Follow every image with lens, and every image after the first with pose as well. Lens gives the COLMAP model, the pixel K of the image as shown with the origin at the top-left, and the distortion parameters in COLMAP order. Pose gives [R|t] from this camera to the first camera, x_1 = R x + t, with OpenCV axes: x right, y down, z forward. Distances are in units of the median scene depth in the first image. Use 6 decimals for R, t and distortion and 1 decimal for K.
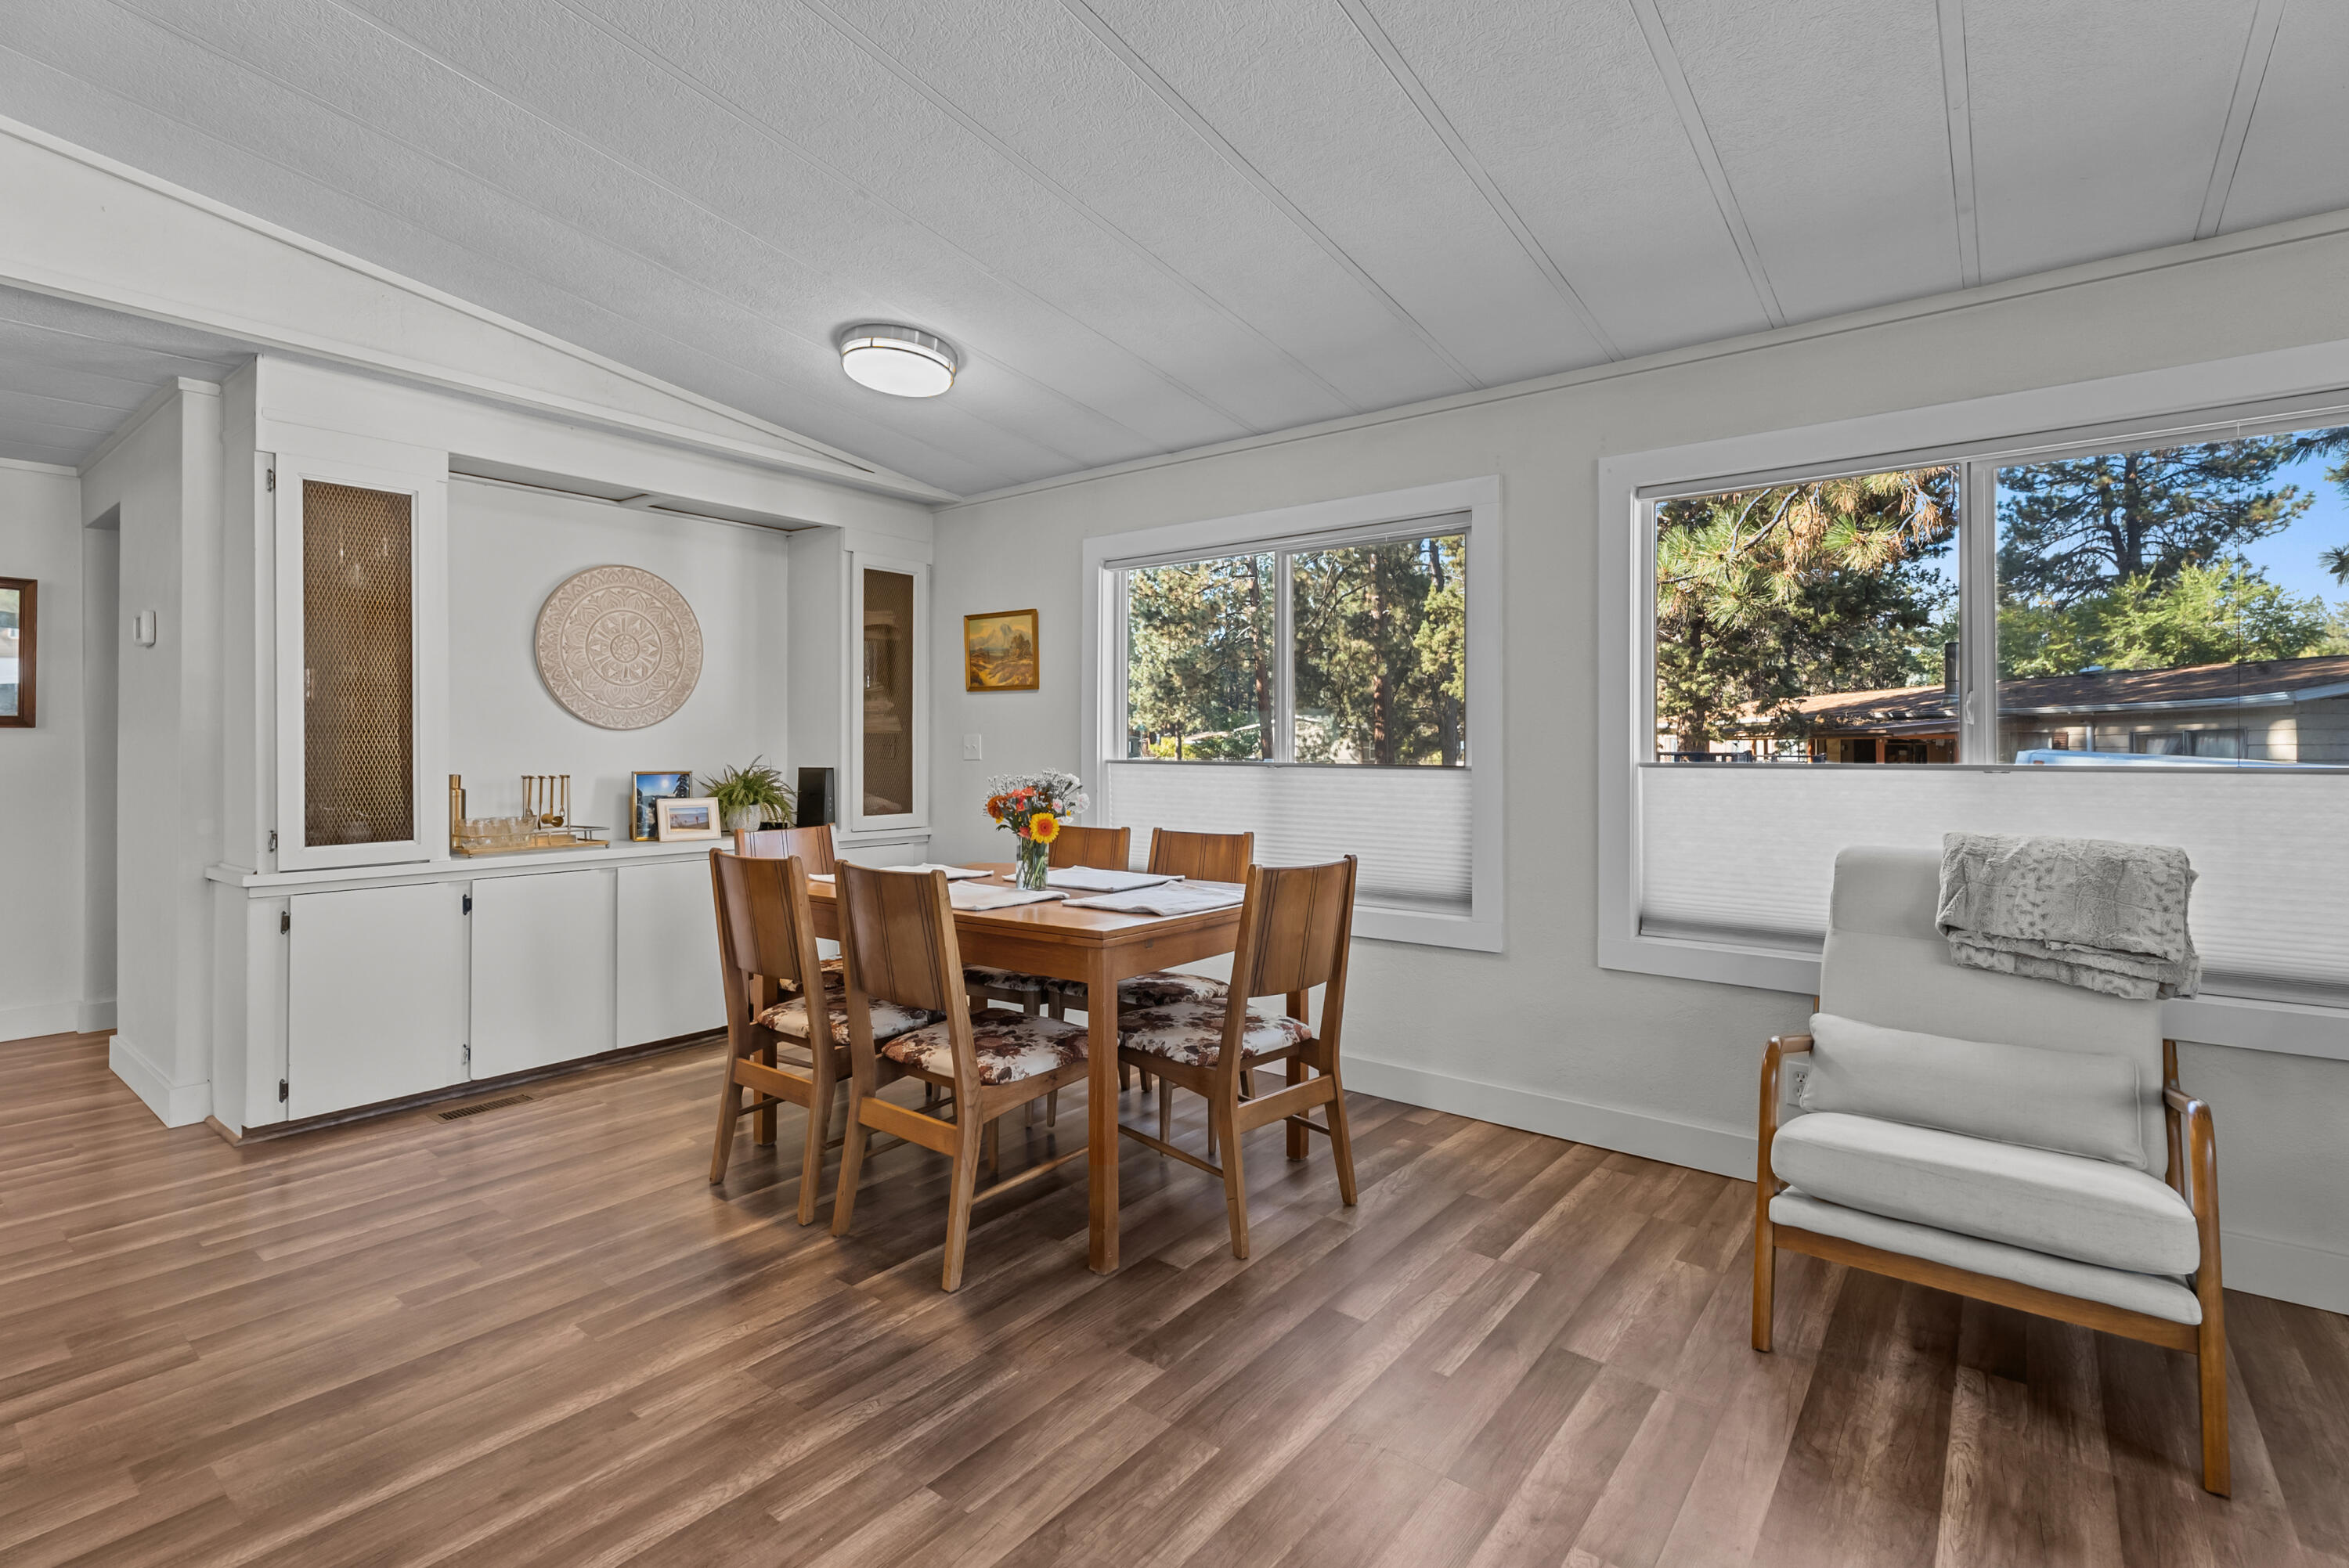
lens RADIAL K [[1076.8, 0, 1174.2], [0, 1076.8, 744.6], [0, 0, 1]] dist [0.002322, 0.000508]
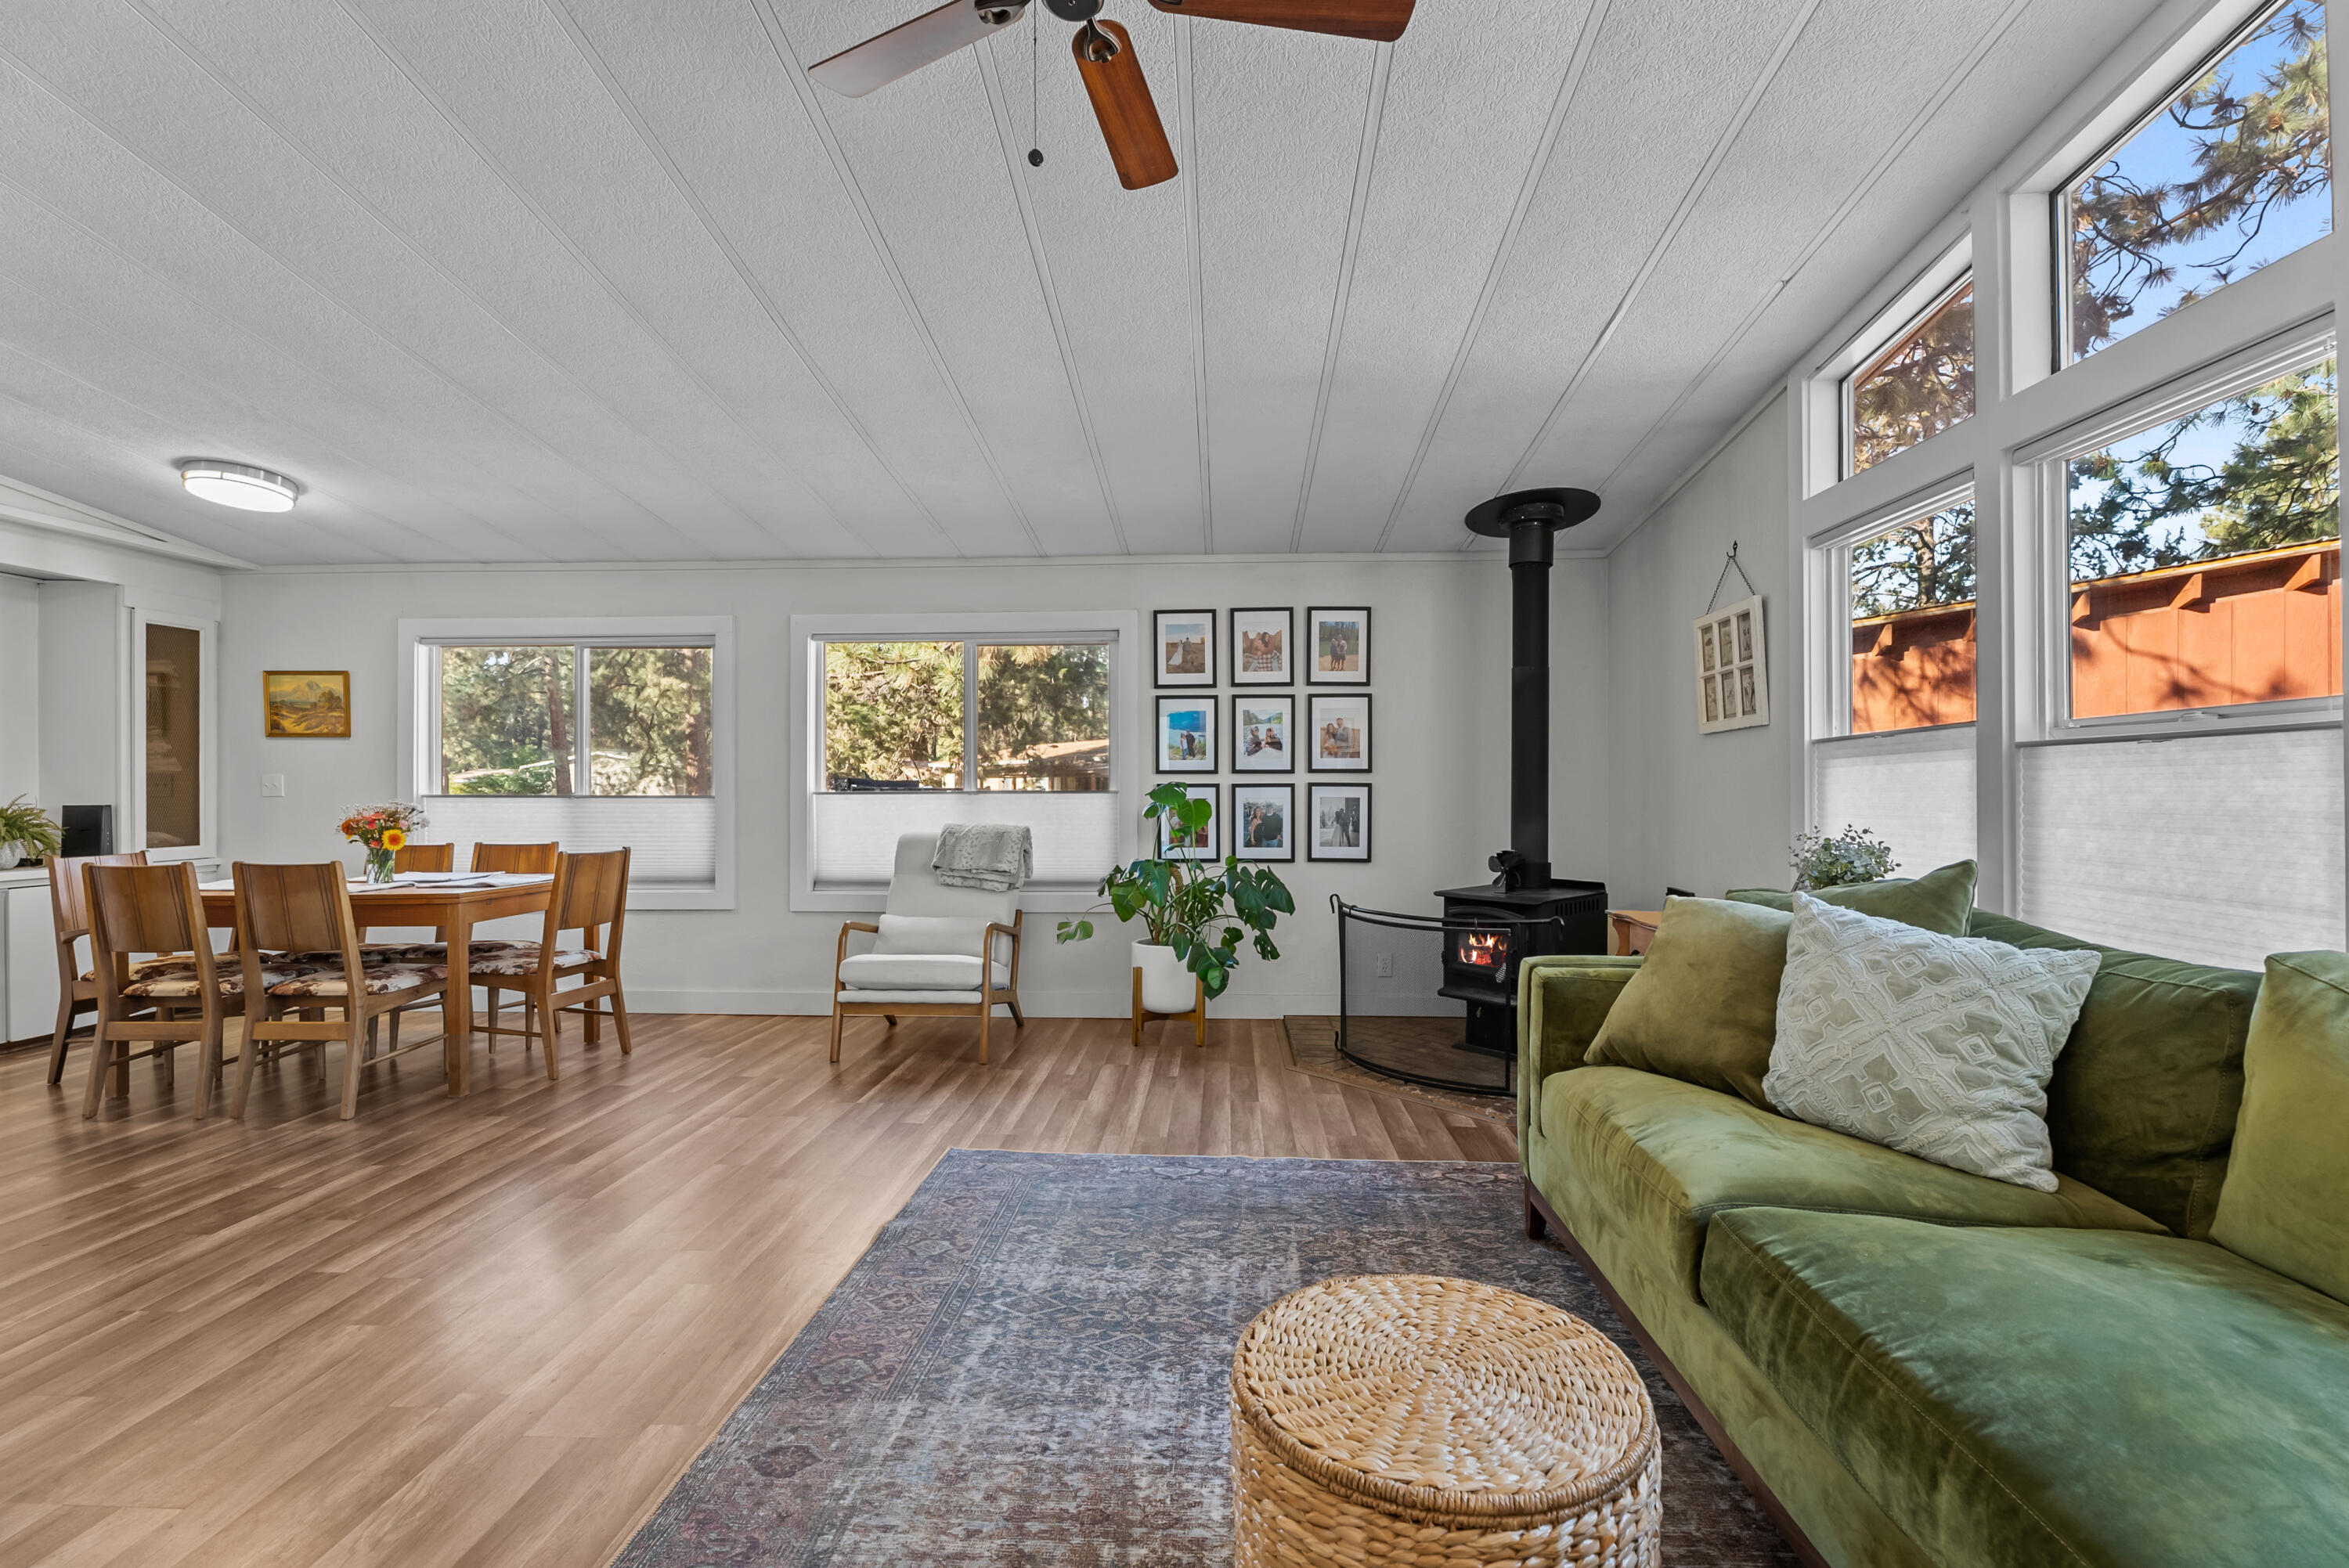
lens RADIAL K [[1054.8, 0, 1171.0], [0, 1054.8, 780.2], [0, 0, 1]] dist [0.002587, 0.000124]
pose [[0.820017, -0.001409, 0.572338, -0.052198], [0.002533, 0.999996, -0.001166, 0.000571], [-0.572334, 0.002406, 0.820017, -0.527419]]
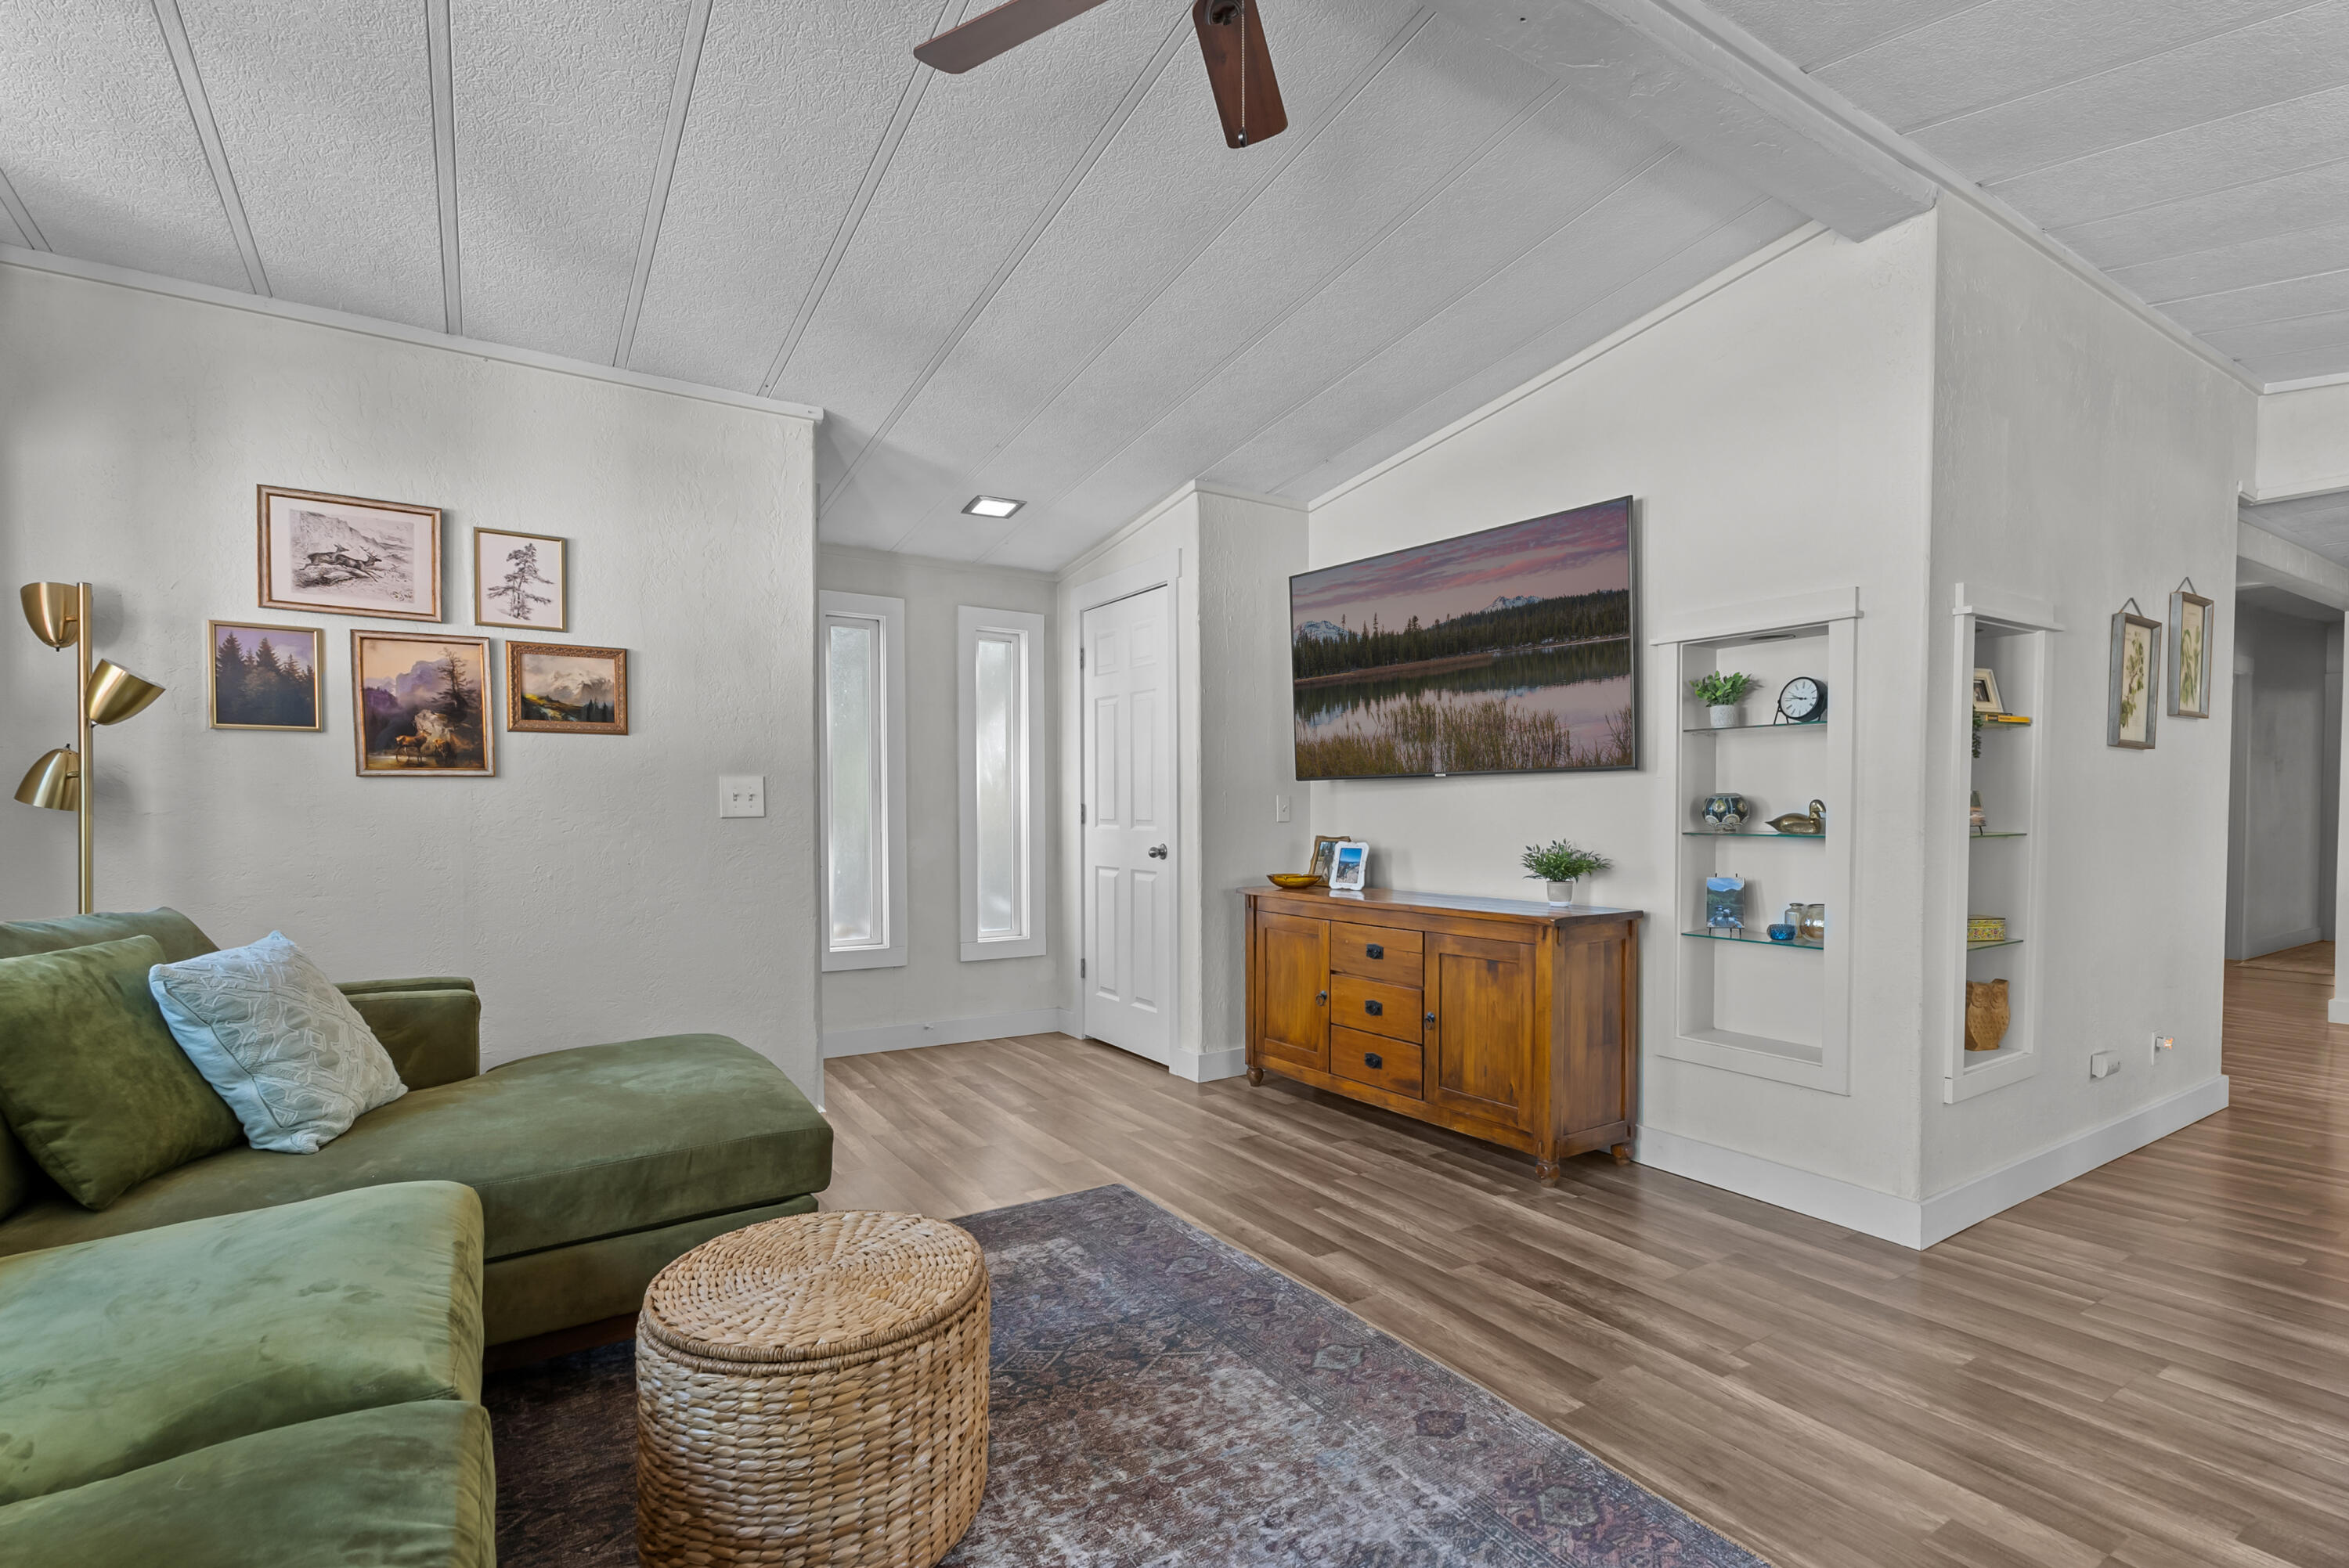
lens RADIAL K [[1071.2, 0, 1170.4], [0, 1071.2, 826.0], [0, 0, 1]] dist [0.000998, -0.000075]
pose [[-0.329294, 0.018846, -0.944039, 0.506801], [0.001953, 0.999812, 0.019278, 0.002495], [0.944225, 0.004505, -0.329269, -0.073973]]
